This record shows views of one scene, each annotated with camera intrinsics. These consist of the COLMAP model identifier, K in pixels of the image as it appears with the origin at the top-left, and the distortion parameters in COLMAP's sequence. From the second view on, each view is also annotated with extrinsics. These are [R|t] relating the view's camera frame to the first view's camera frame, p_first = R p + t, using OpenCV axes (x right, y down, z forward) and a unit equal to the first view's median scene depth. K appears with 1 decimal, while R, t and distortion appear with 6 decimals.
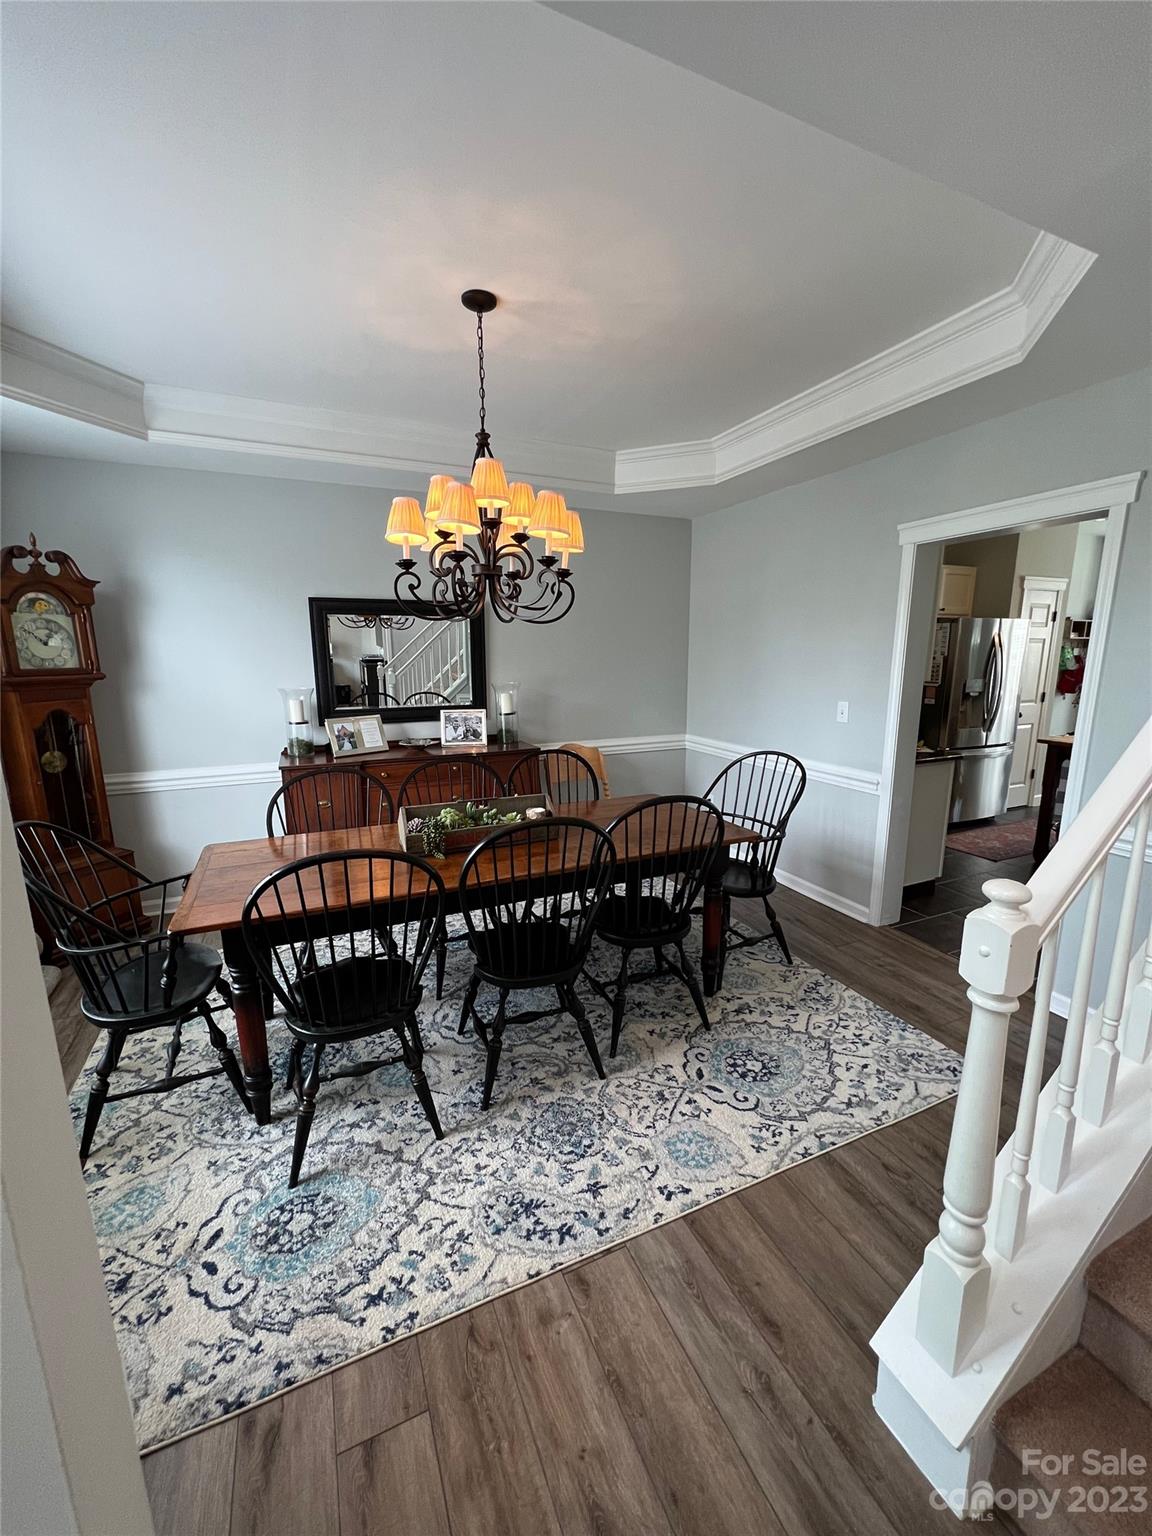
lens RADIAL K [[613.4, 0, 576.0], [0, 613.4, 768.0], [0, 0, 1]] dist [-0.002483, 0.001048]
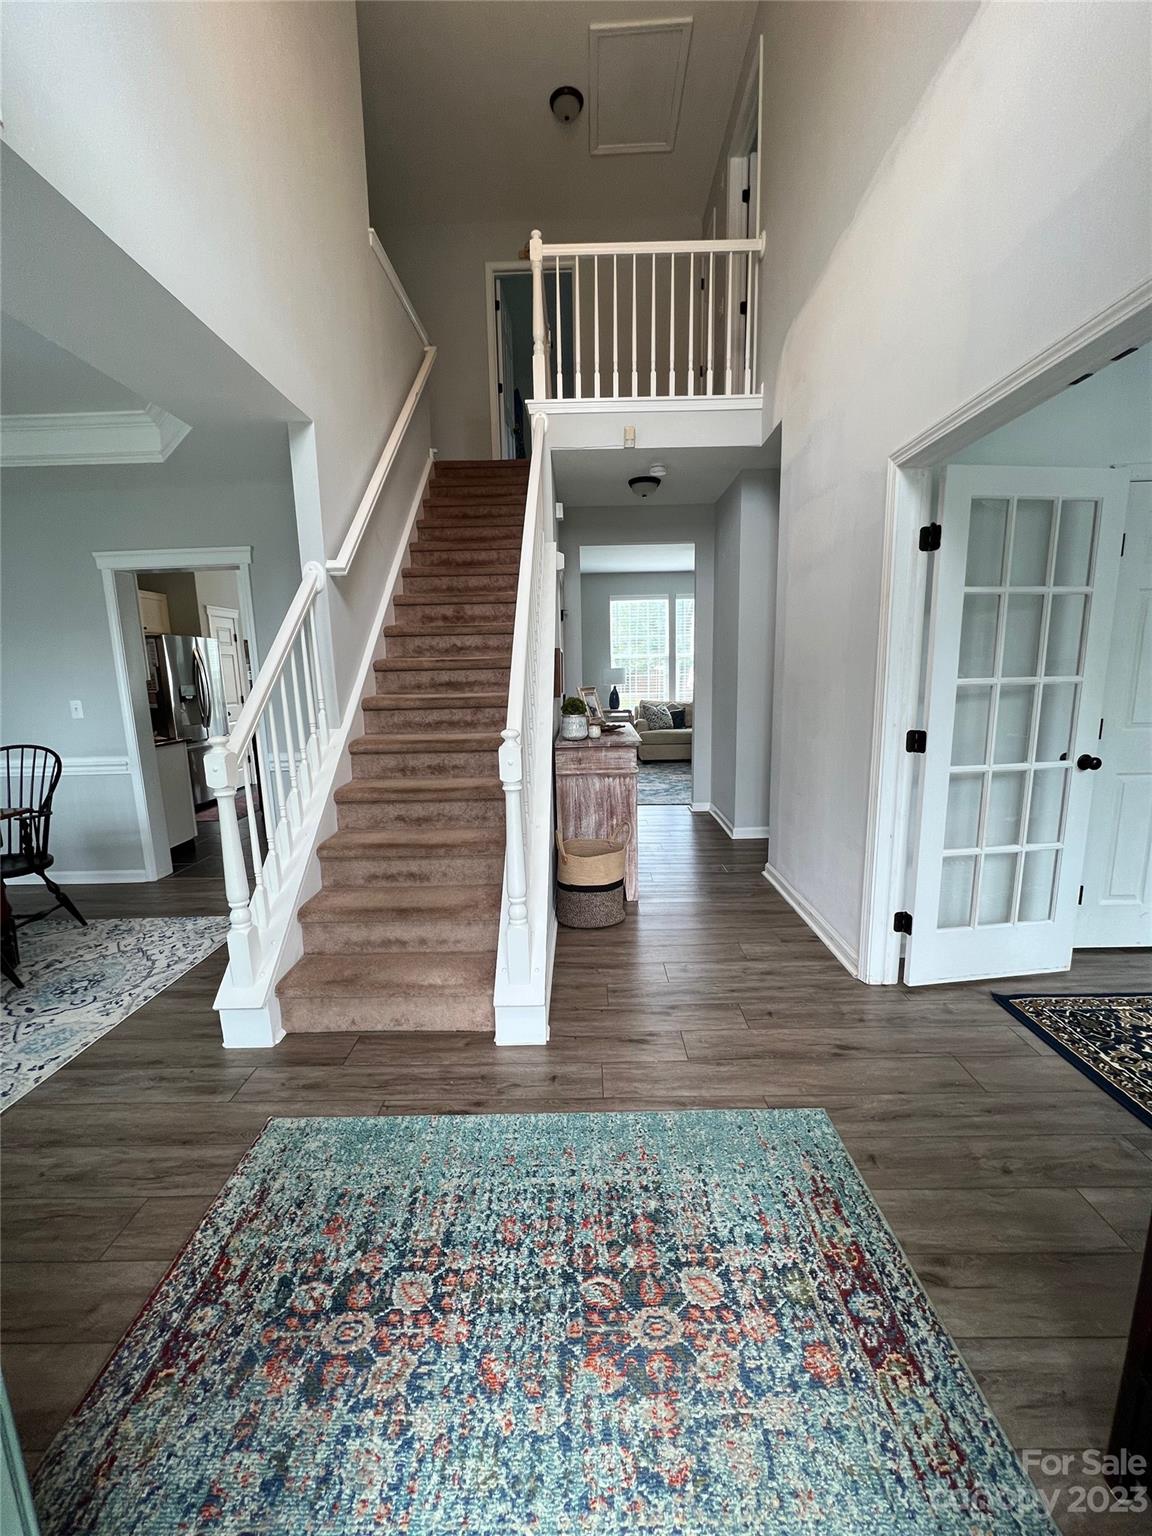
lens RADIAL K [[613.4, 0, 576.0], [0, 613.4, 768.0], [0, 0, 1]] dist [-0.002483, 0.001048]
pose [[0.422526, -0.154893, 0.893018, -0.287741], [0.195206, 0.977717, 0.077223, 0.151613], [-0.885080, 0.141694, 0.443347, -0.429039]]
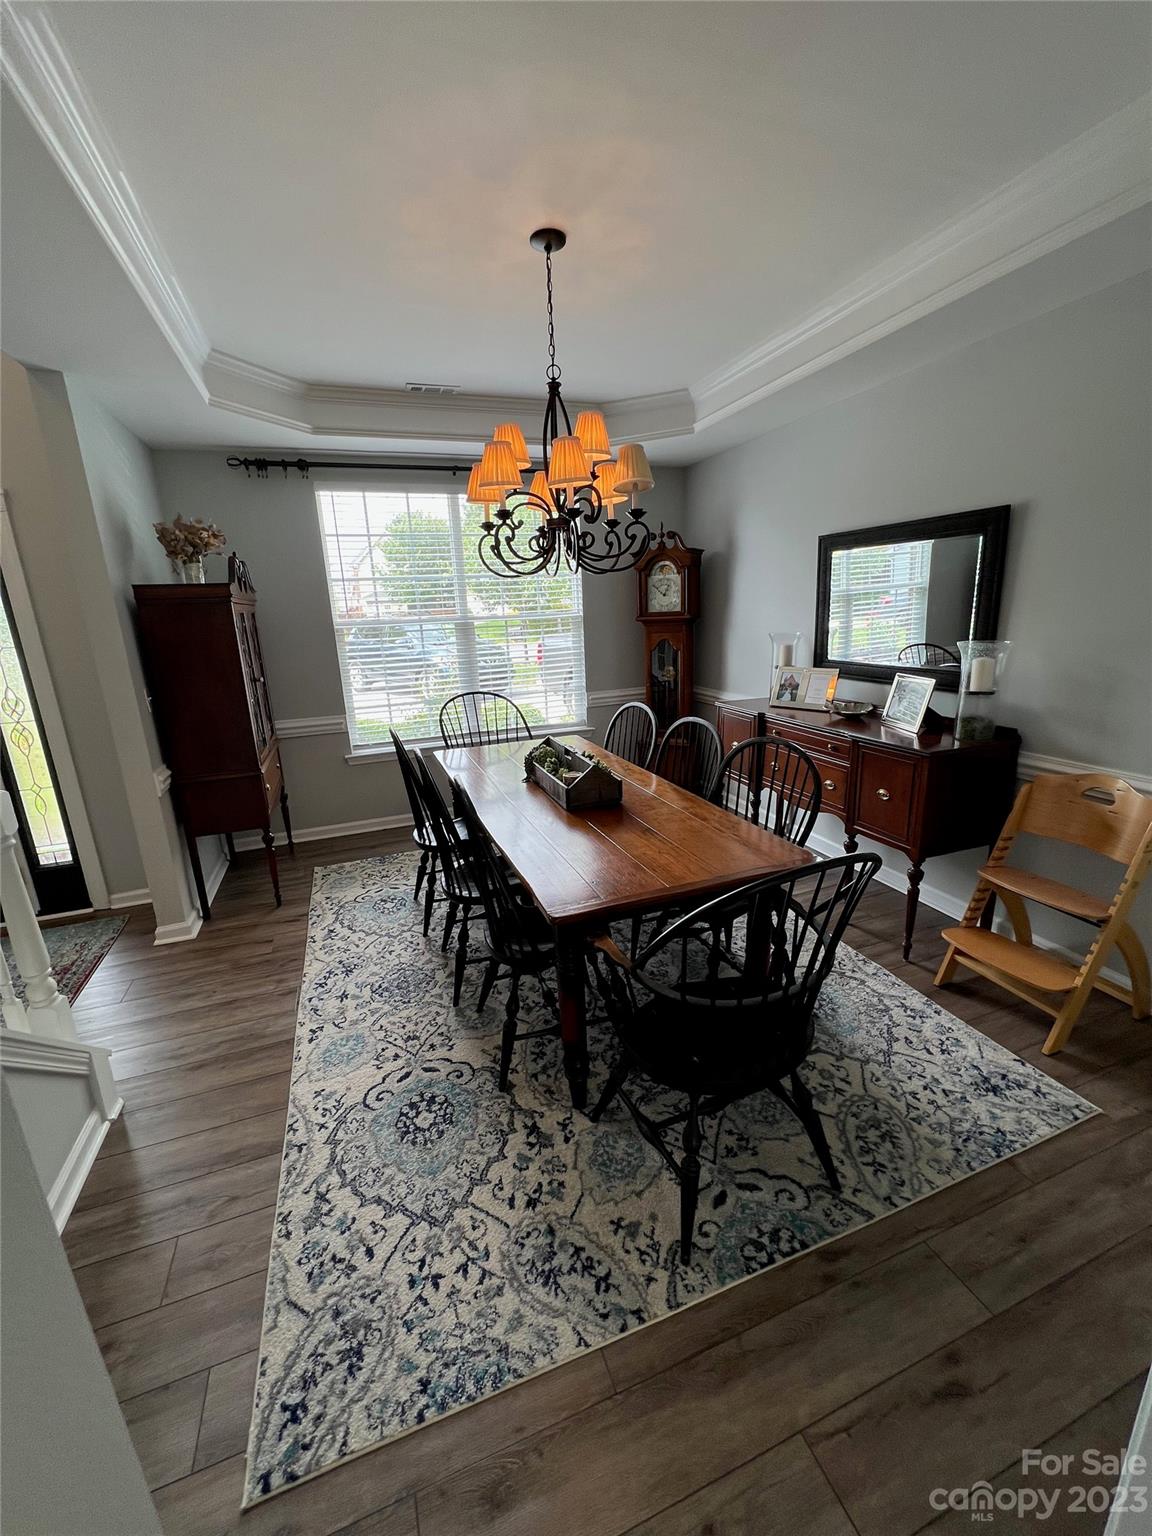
lens RADIAL K [[613.4, 0, 576.0], [0, 613.4, 768.0], [0, 0, 1]] dist [-0.002483, 0.001048]
pose [[-0.065810, 0.263608, -0.962382, 0.879246], [-0.146713, 0.951435, 0.270642, -0.207826], [0.986988, 0.159005, -0.023939, 1.058703]]
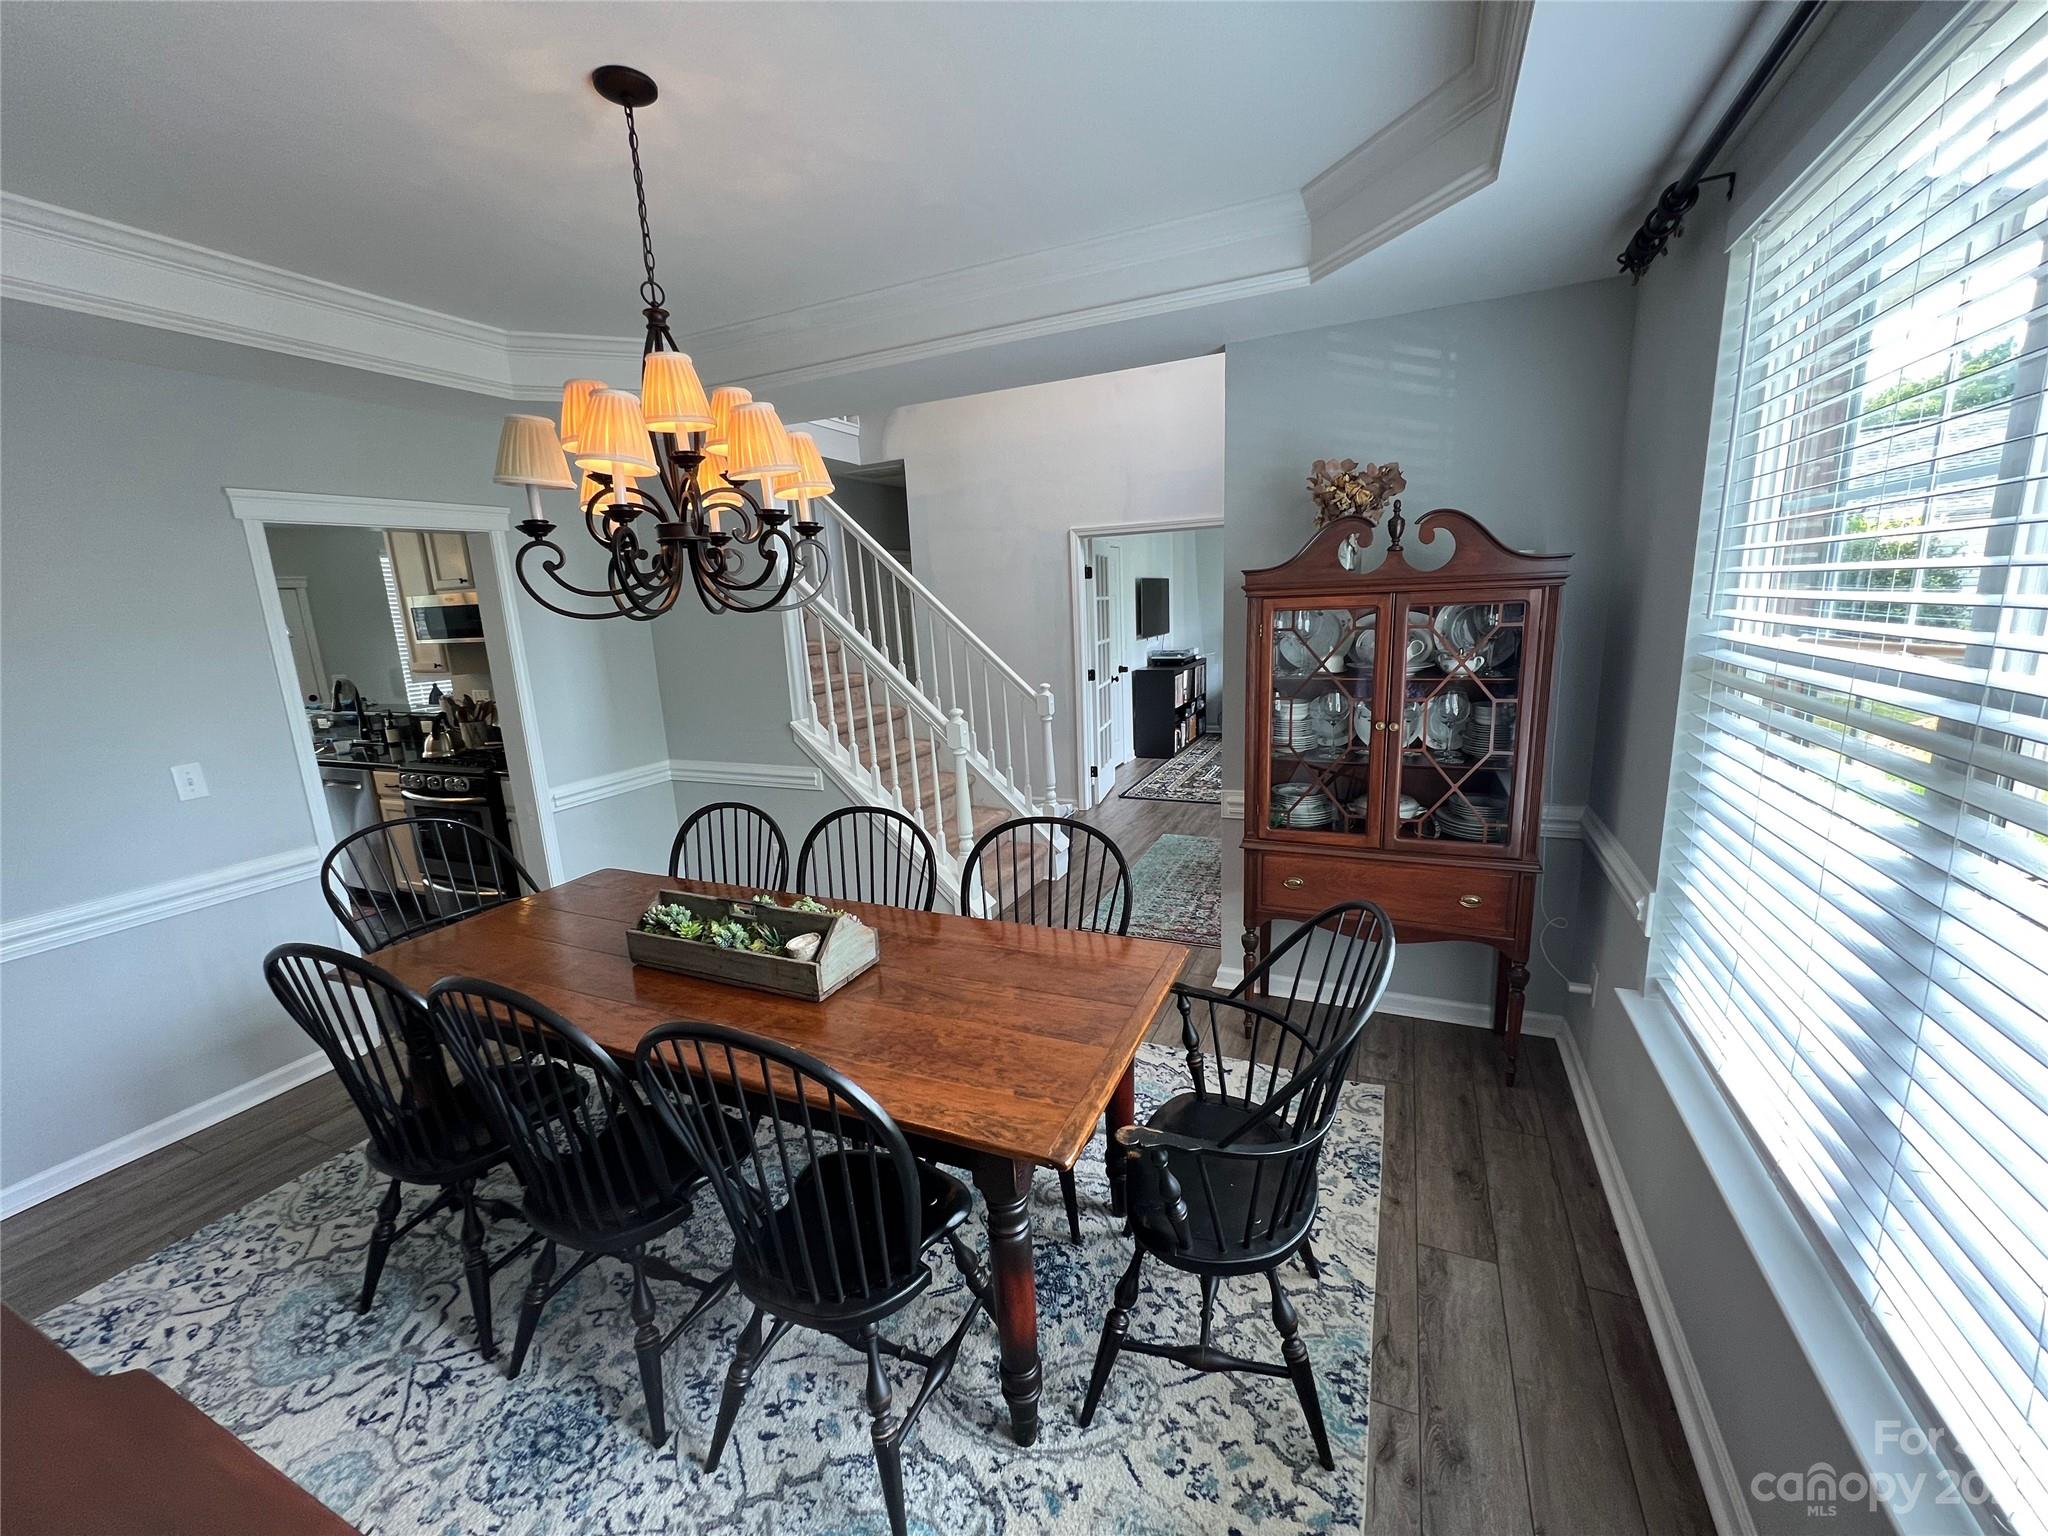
lens RADIAL K [[817.9, 0, 1026.3], [0, 817.9, 766.3], [0, 0, 1]] dist [-0.002483, 0.001048]
pose [[-0.661972, -0.135110, 0.737250, -1.169768], [0.178040, 0.927122, 0.329768, -0.466200], [-0.728076, 0.349557, -0.589674, 1.789357]]
